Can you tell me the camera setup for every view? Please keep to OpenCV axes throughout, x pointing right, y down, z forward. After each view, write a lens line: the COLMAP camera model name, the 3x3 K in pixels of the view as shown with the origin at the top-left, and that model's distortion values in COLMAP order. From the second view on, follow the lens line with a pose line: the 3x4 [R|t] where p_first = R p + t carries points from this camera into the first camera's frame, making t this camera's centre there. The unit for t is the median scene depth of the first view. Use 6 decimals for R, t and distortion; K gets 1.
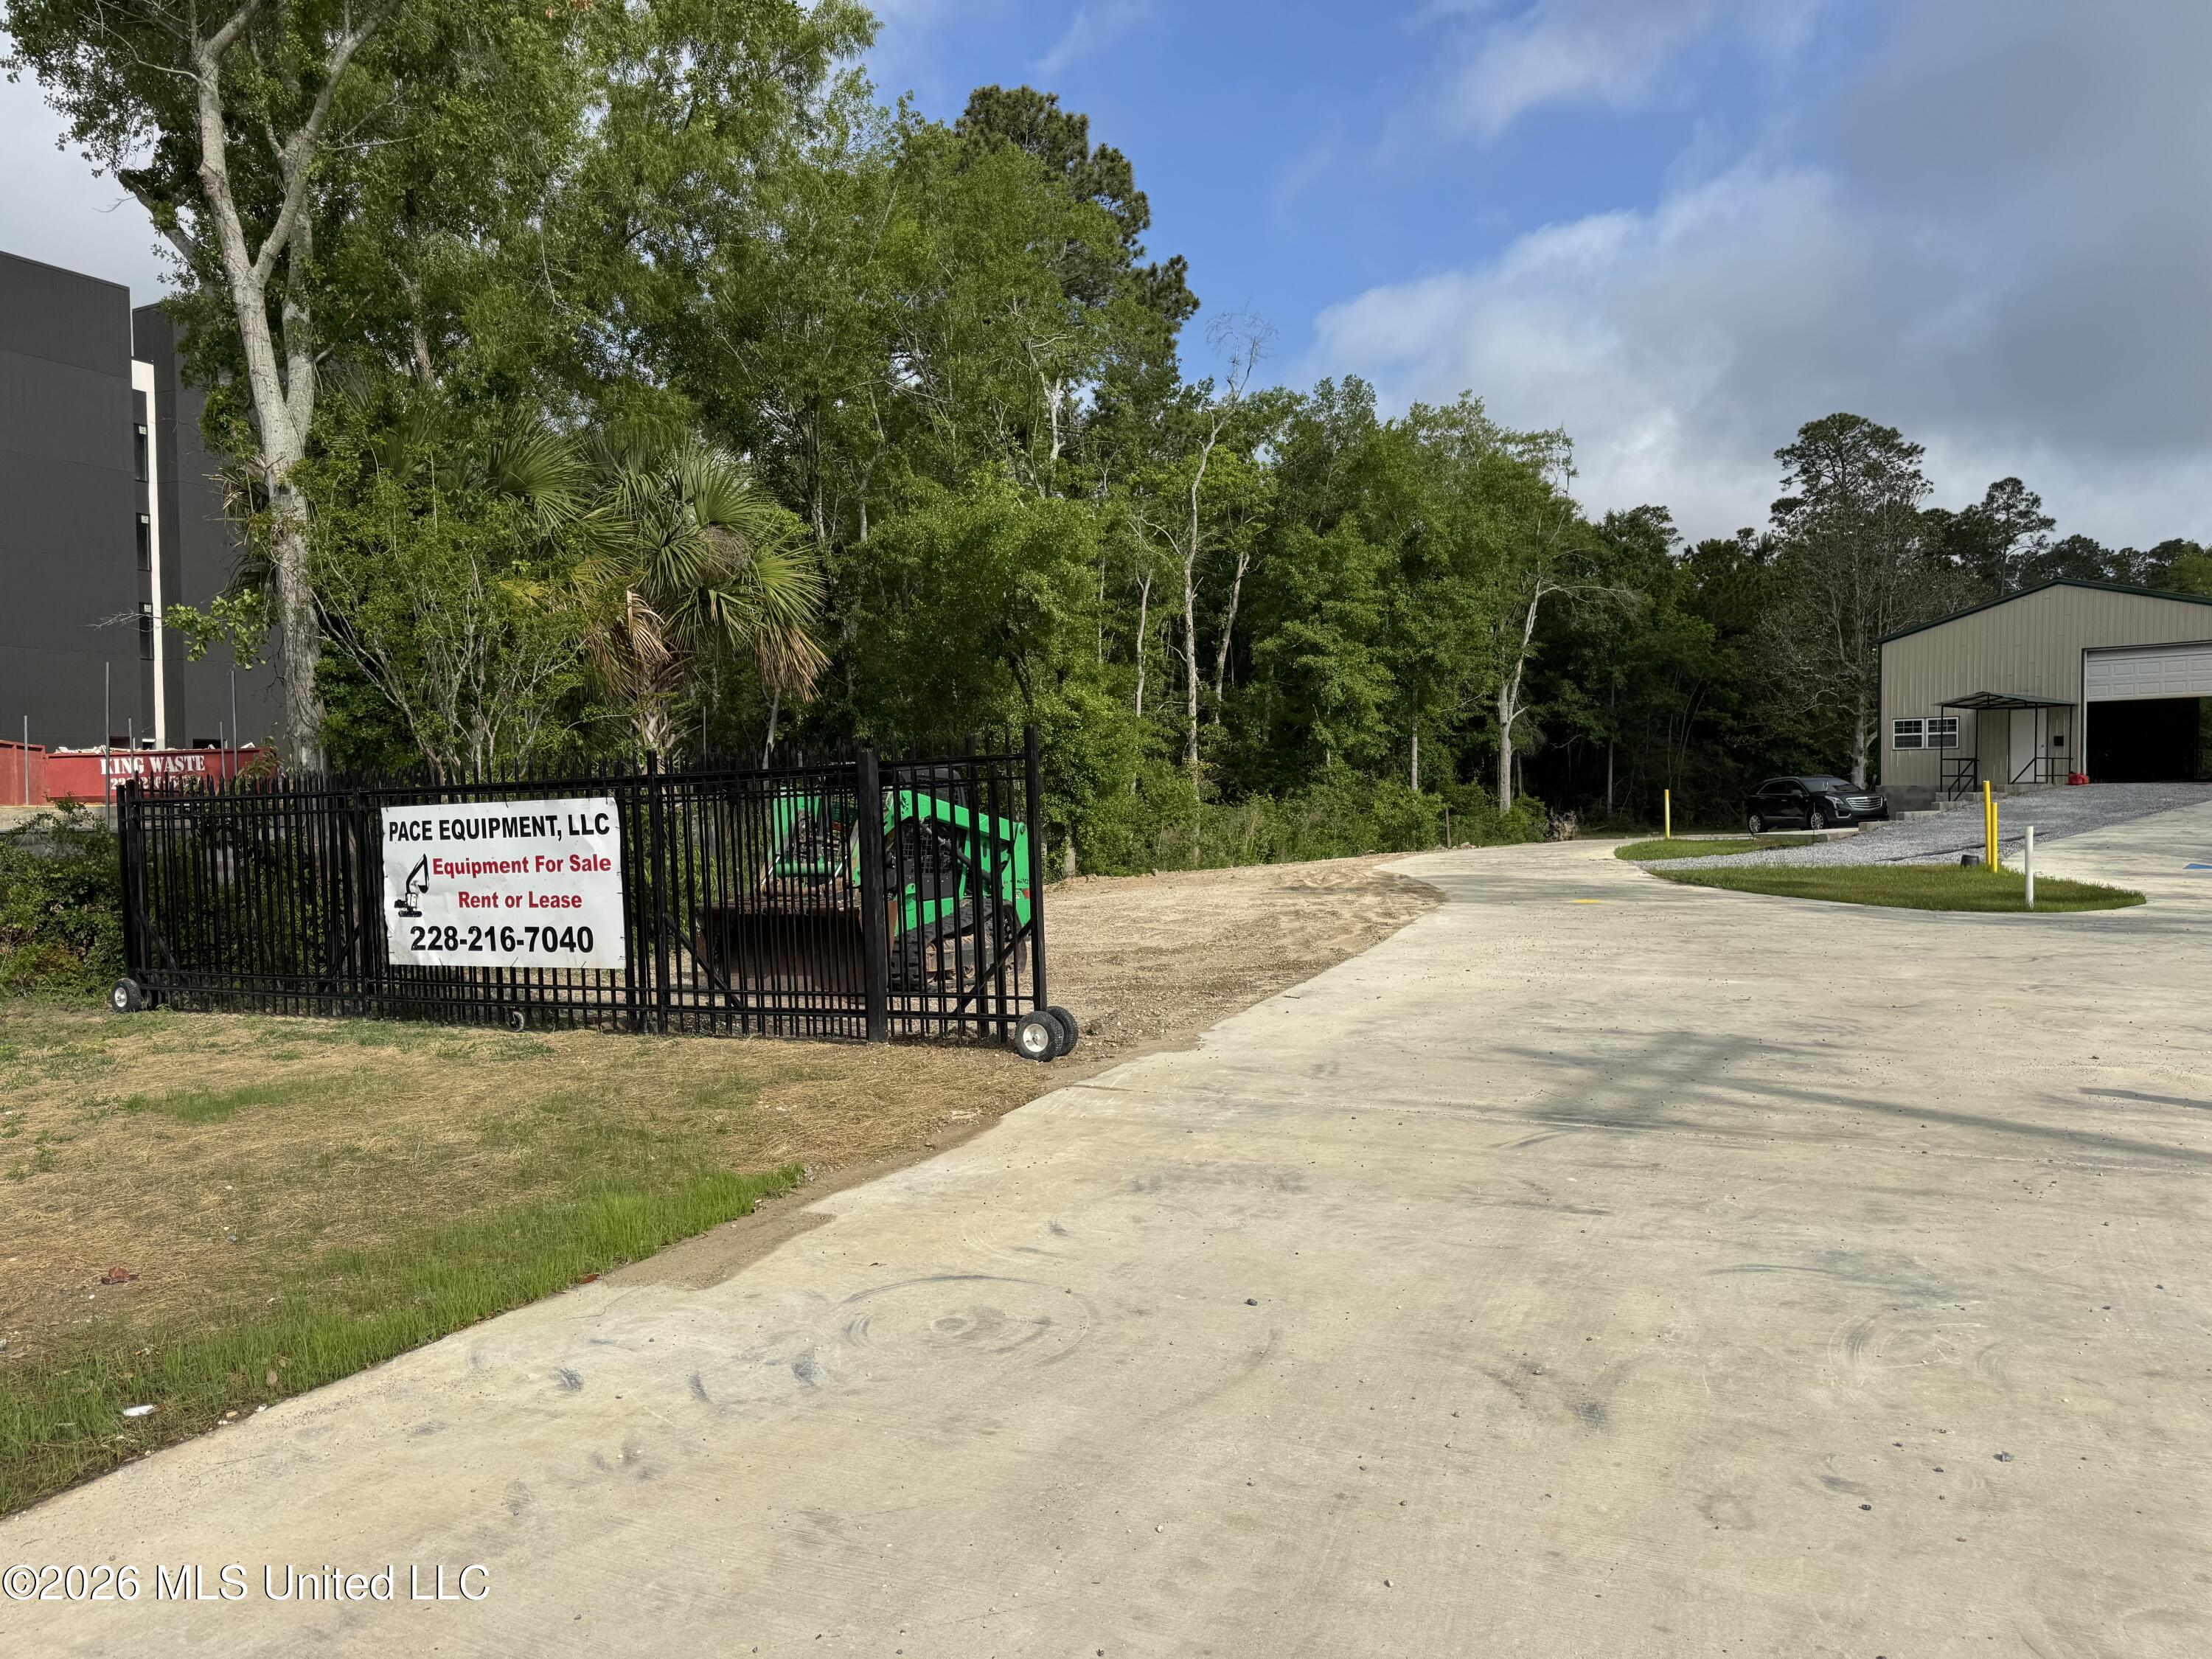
lens RADIAL K [[1538.8, 0, 1095.4], [0, 1538.8, 837.9], [0, 0, 1]] dist [0.098704, -0.143236]
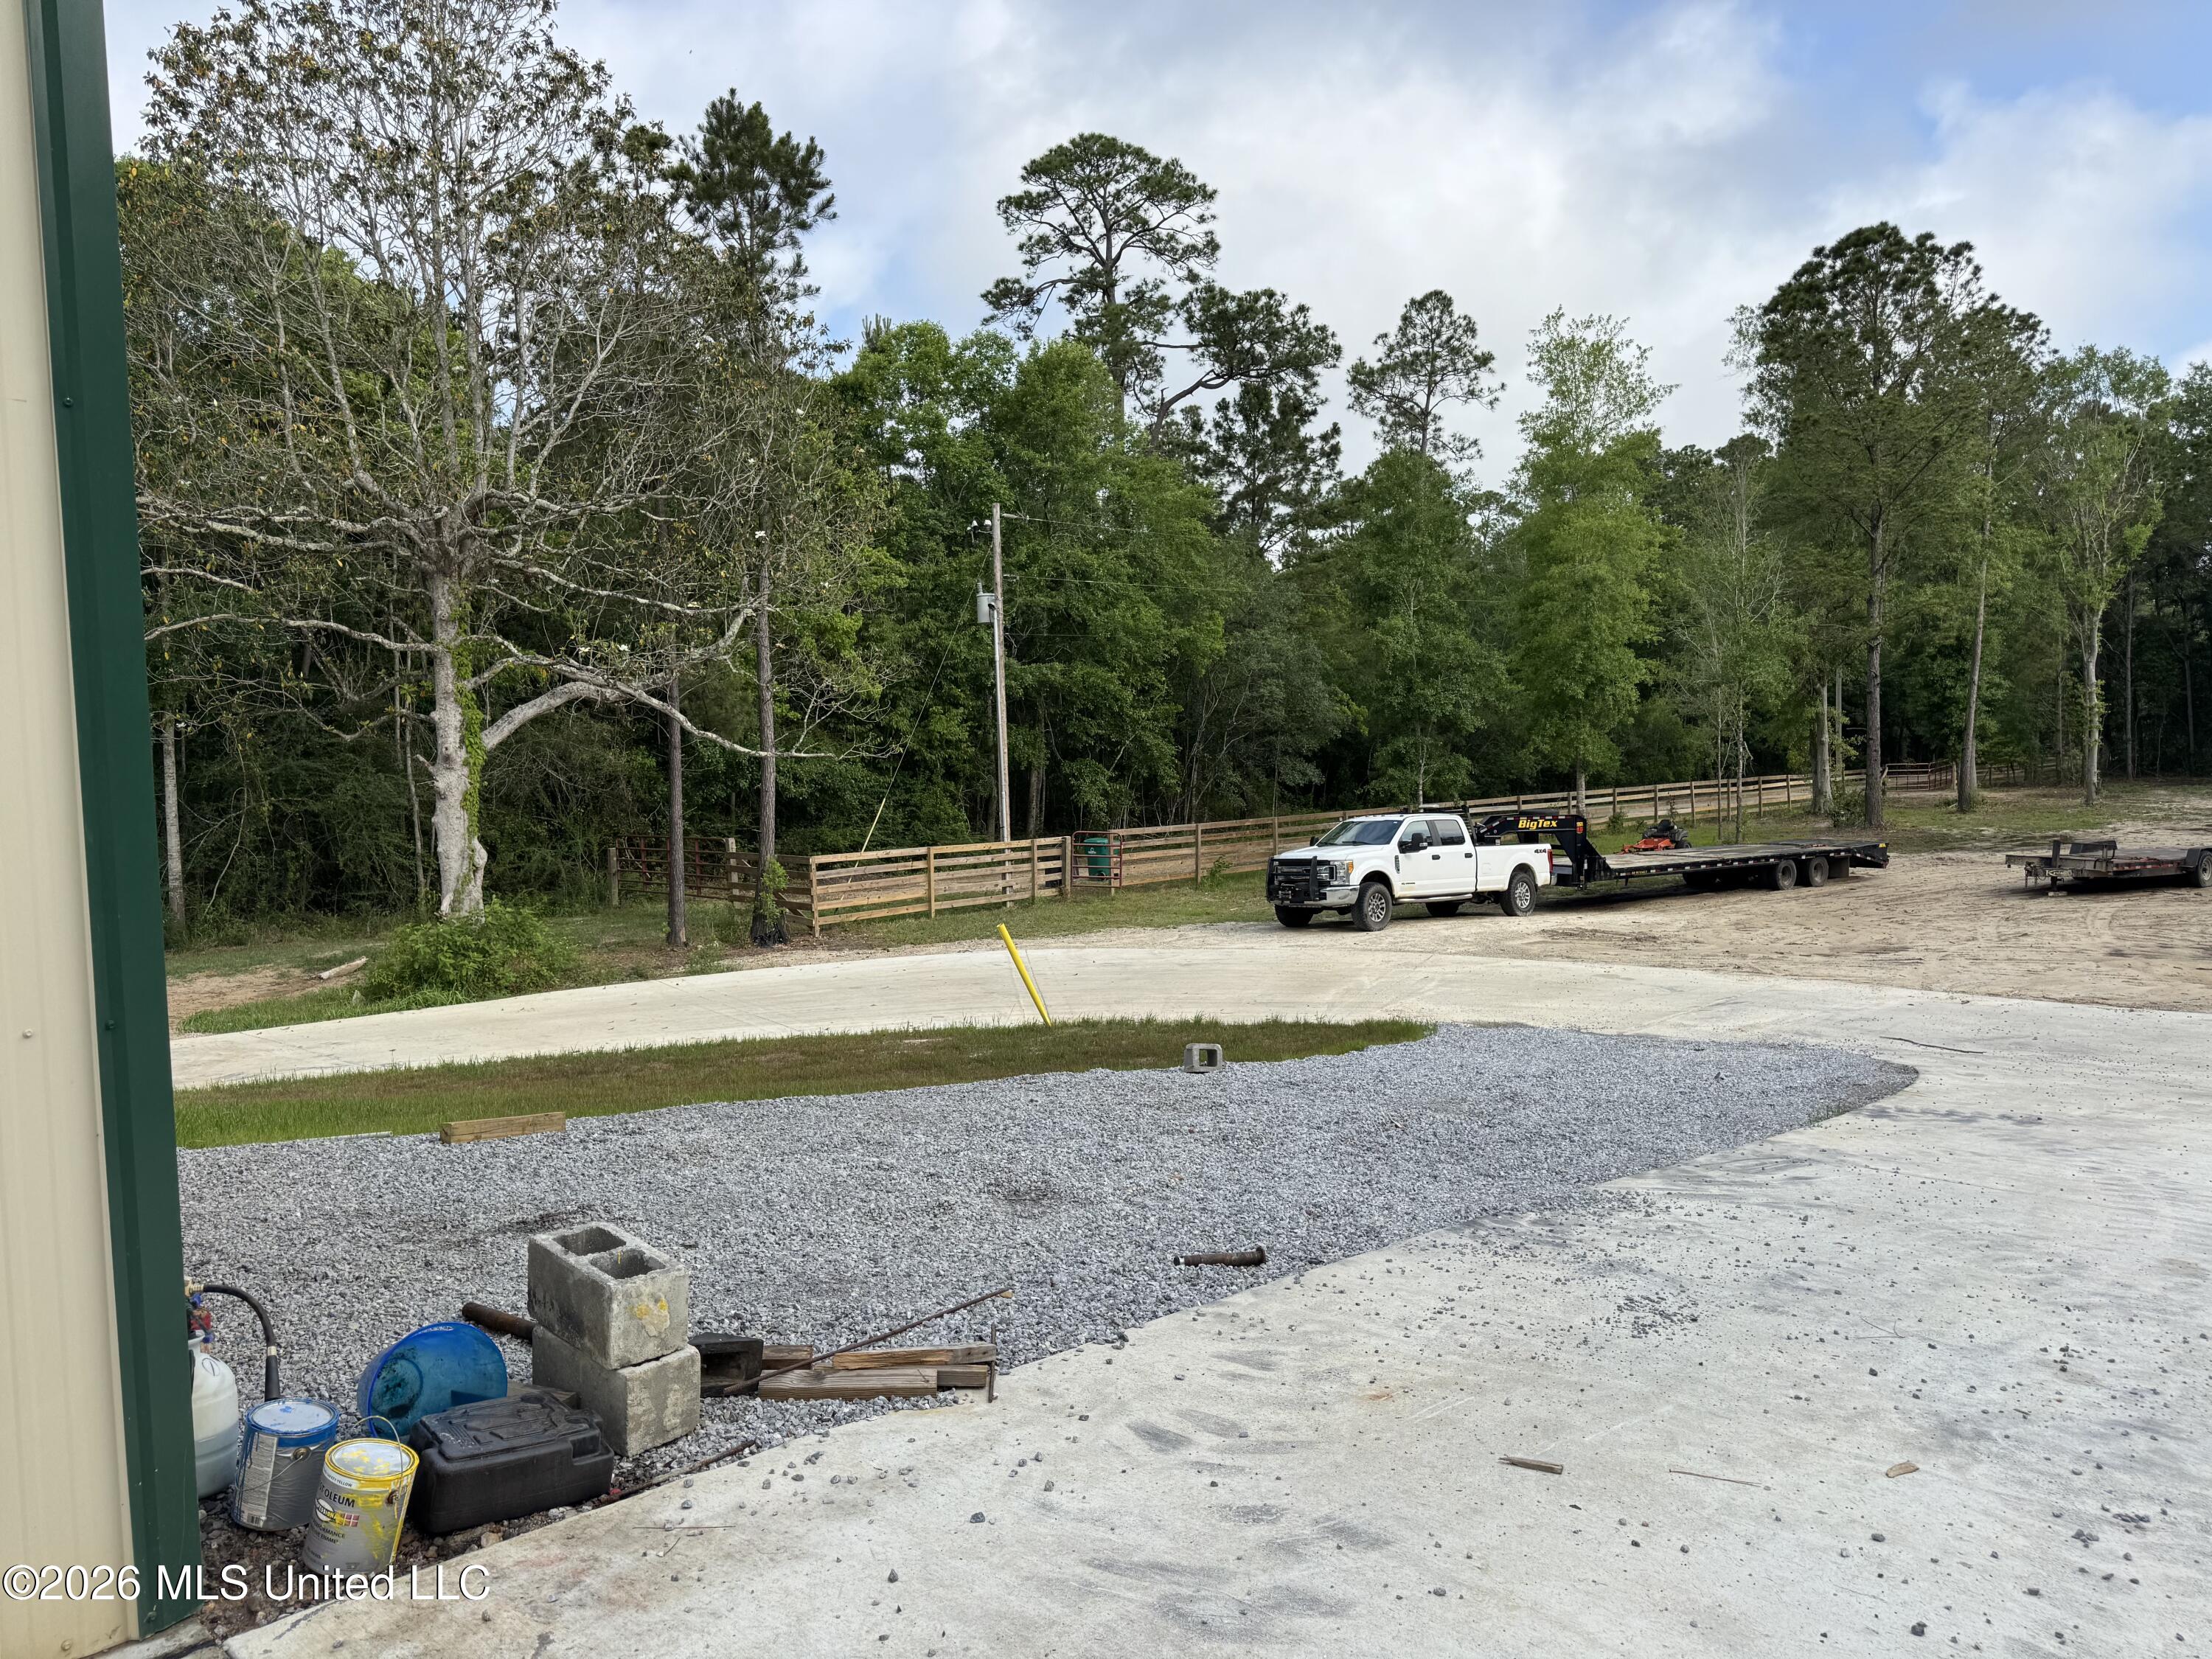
lens RADIAL K [[1545.1, 0, 1105.2], [0, 1545.1, 838.3], [0, 0, 1]] dist [0.026275, -0.034972]
pose [[0.987047, -0.025412, 0.158407, 1.180237], [0.020304, 0.999223, 0.033784, -0.093963], [-0.159142, -0.030130, 0.986796, 1.307310]]
